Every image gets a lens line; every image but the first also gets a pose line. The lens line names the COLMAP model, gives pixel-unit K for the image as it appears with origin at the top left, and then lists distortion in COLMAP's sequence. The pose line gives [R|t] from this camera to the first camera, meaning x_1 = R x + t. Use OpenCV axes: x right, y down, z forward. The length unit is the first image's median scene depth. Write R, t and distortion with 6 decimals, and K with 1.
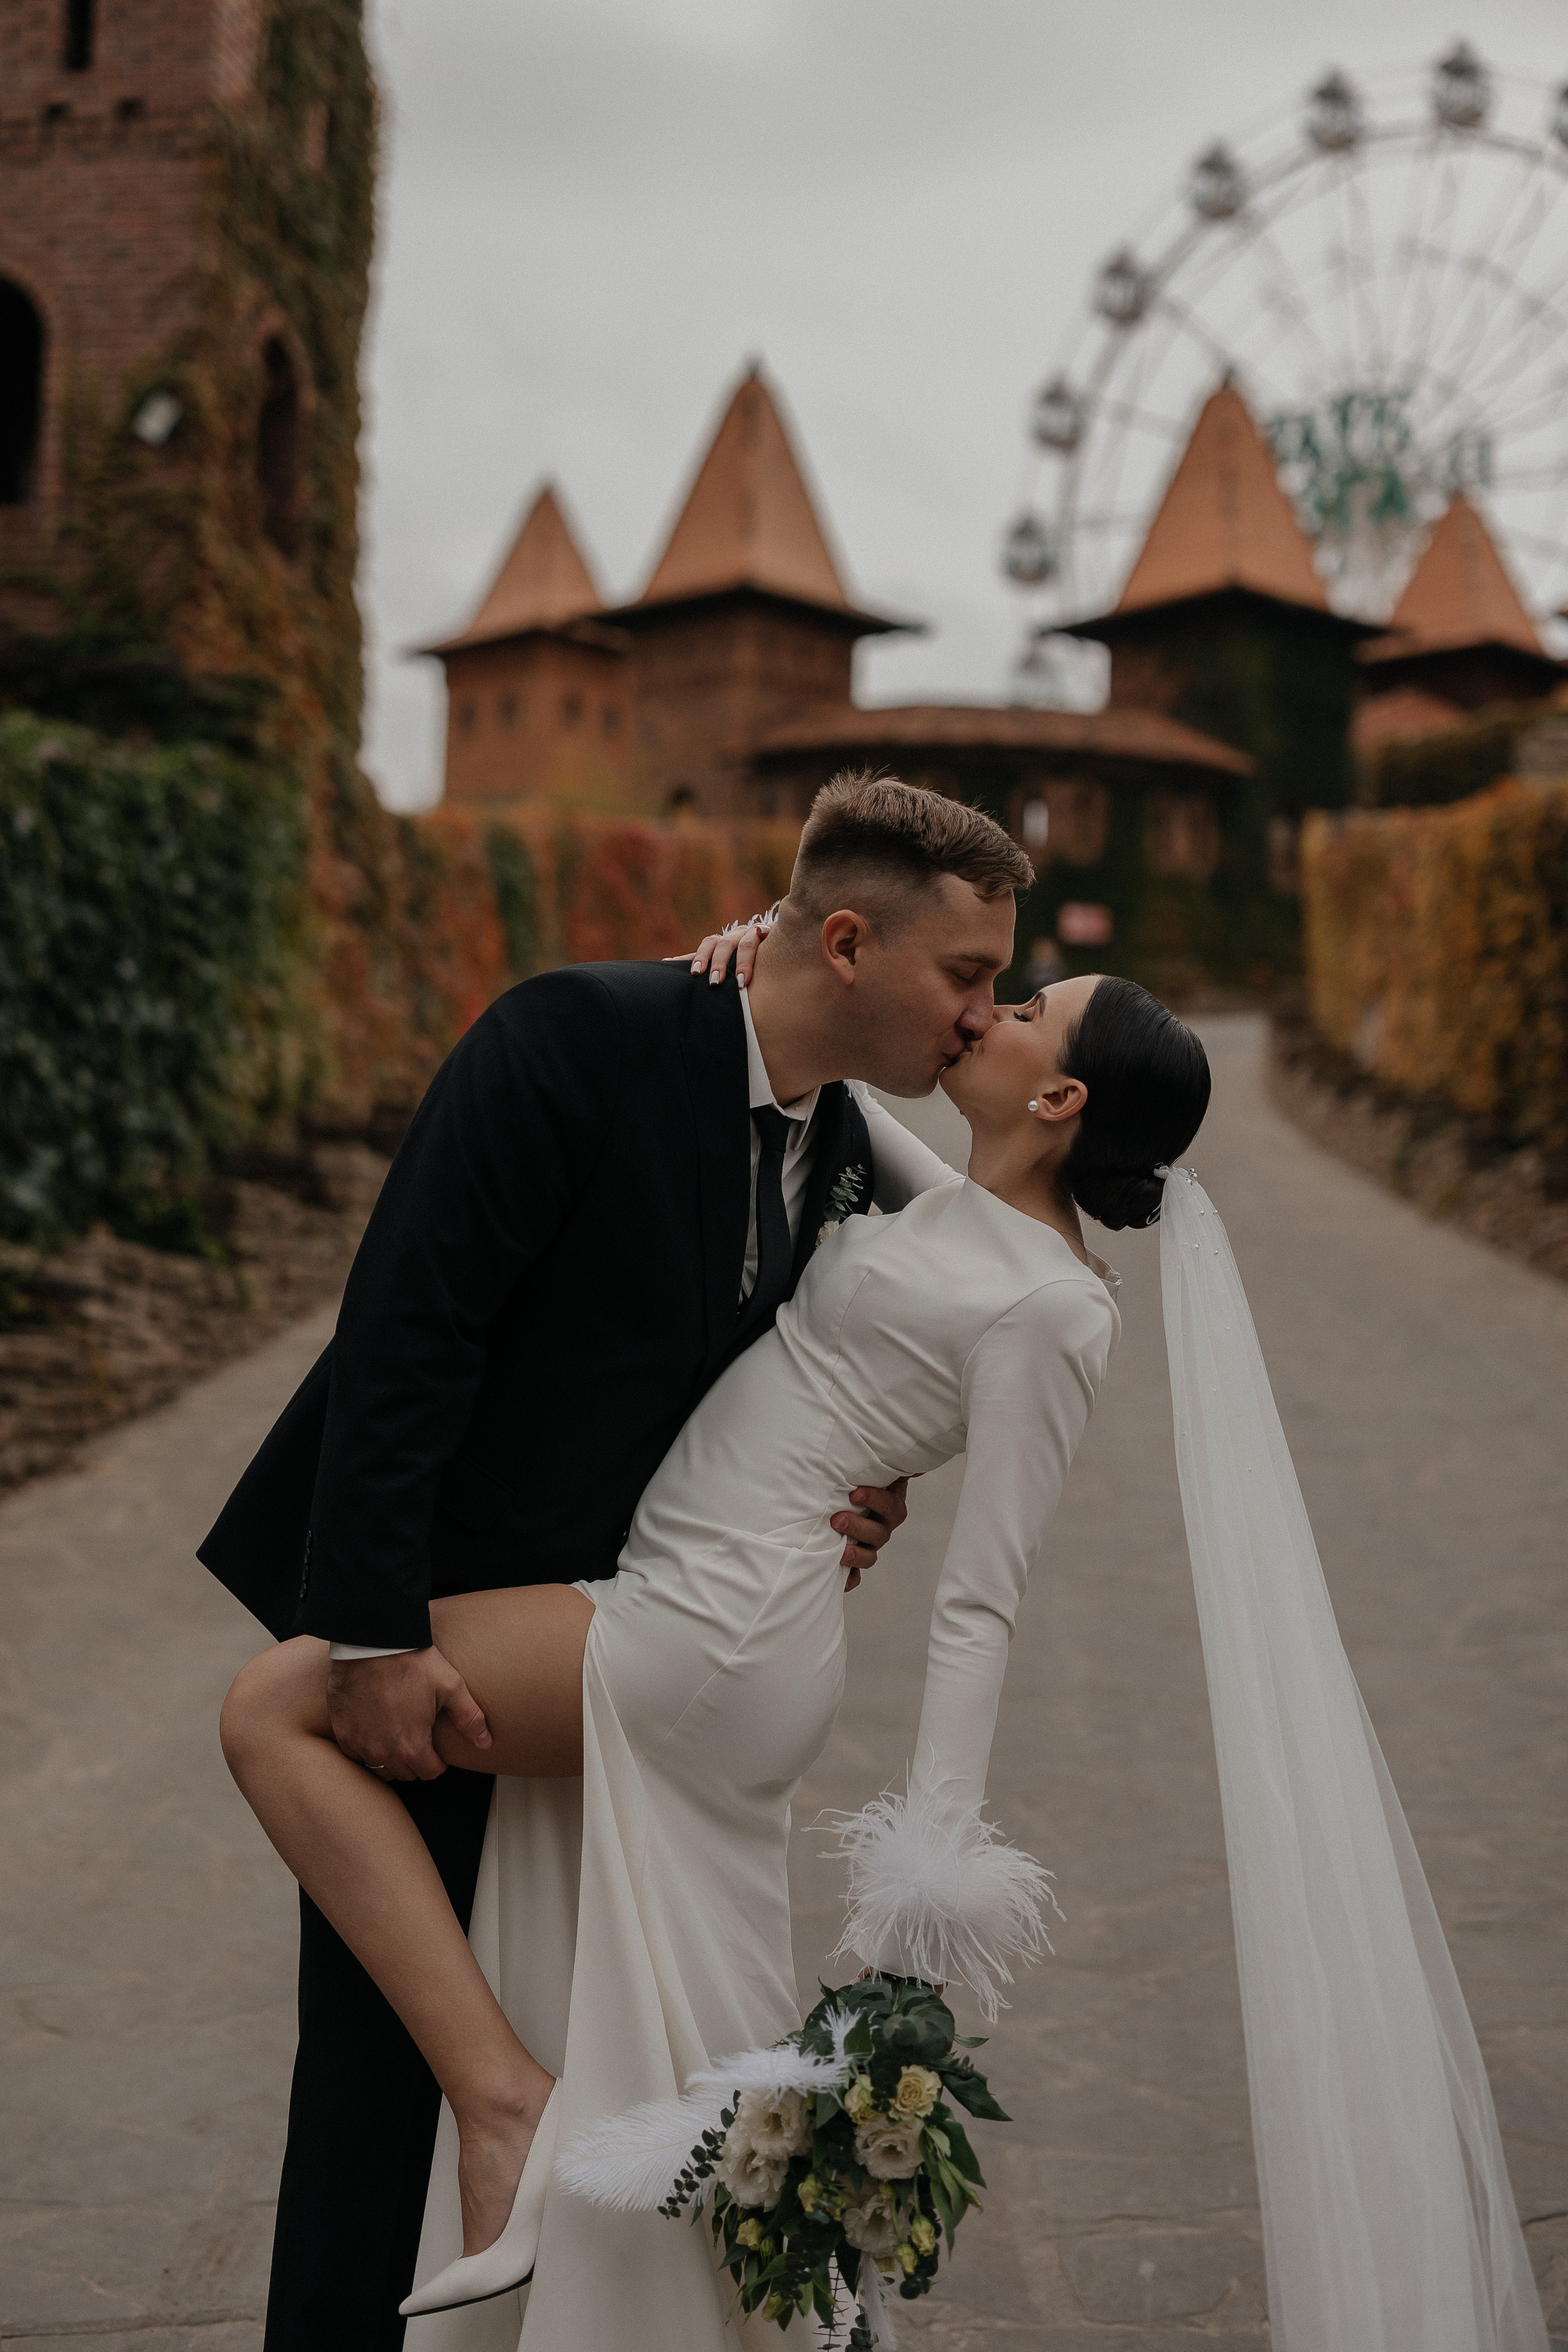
lens RADIAL K [[3494.1, 0, 782.9], [0, 3494.1, 1173.8], [0, 0, 1]] dist [0.000308, 0.000000]
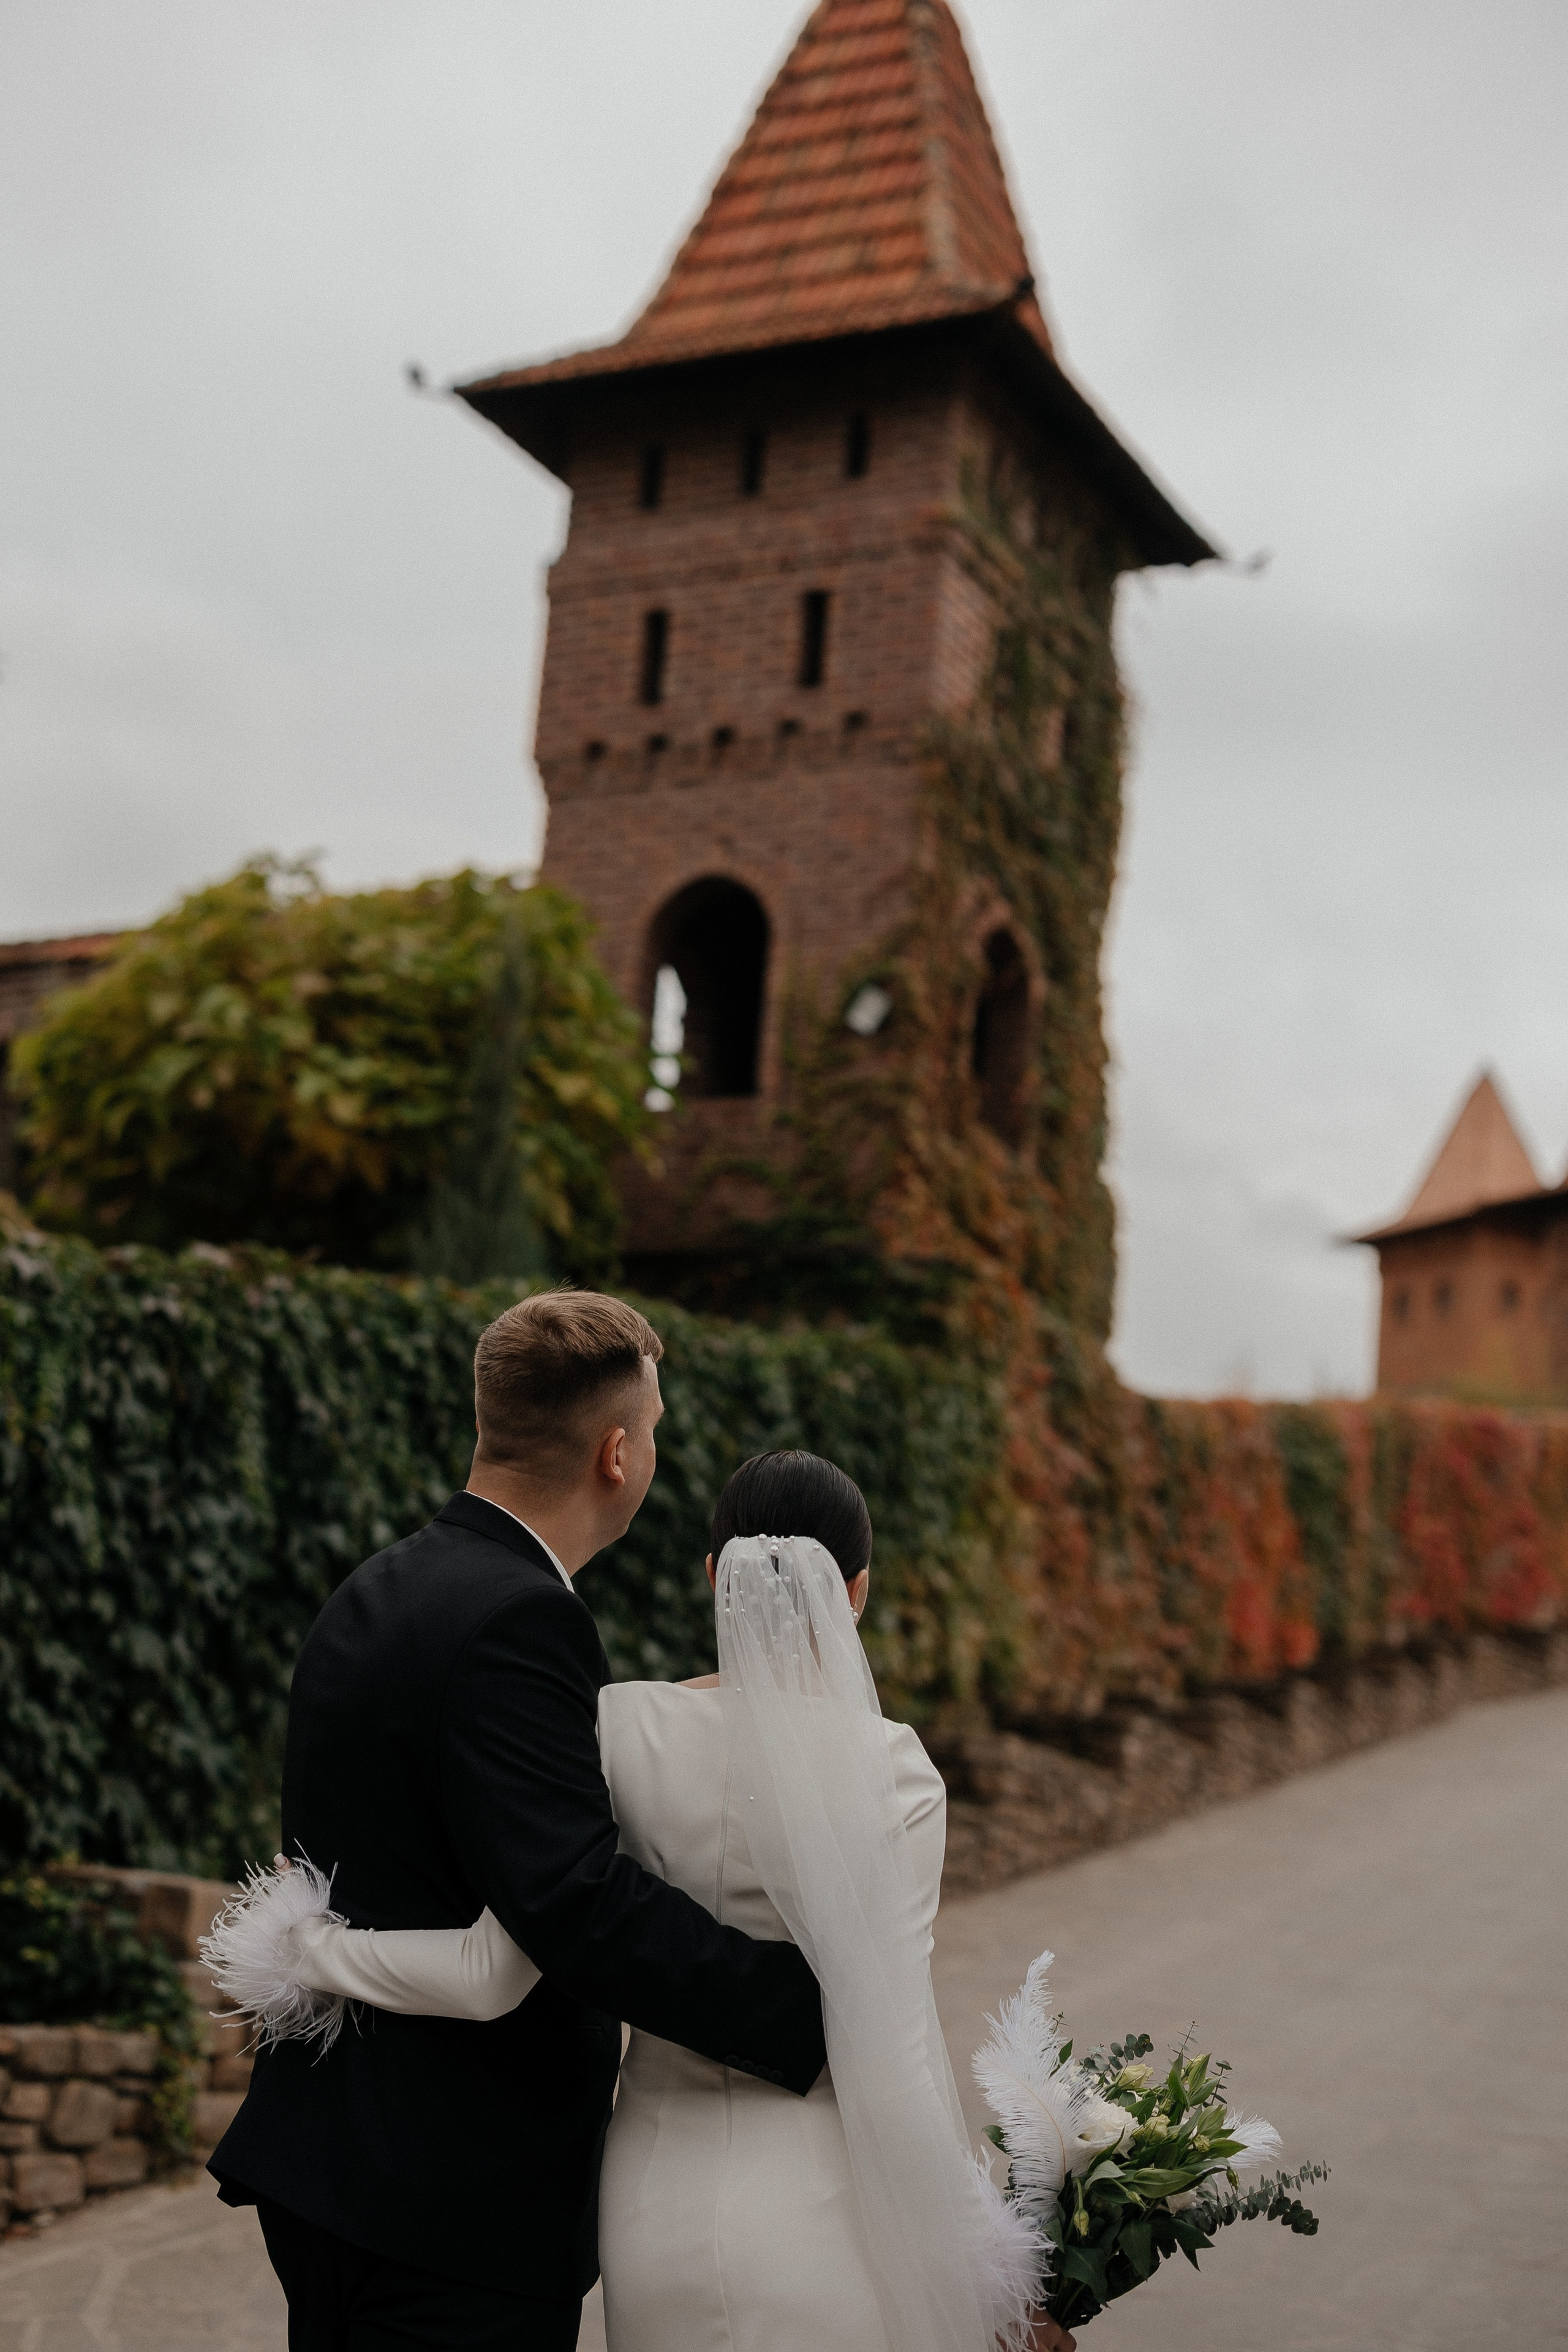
lens RADIAL K [[3494.1, 0, 784.0], [0, 3494.1, 1179.1], [0, 0, 1]] dist [0.000308, 0.000000]
pose [[0.950540, -0.009772, -0.310448, 0.114443], [-0.041851, 0.986361, -0.159189, -0.002960], [0.307769, 0.164308, 0.937166, 0.038557]]
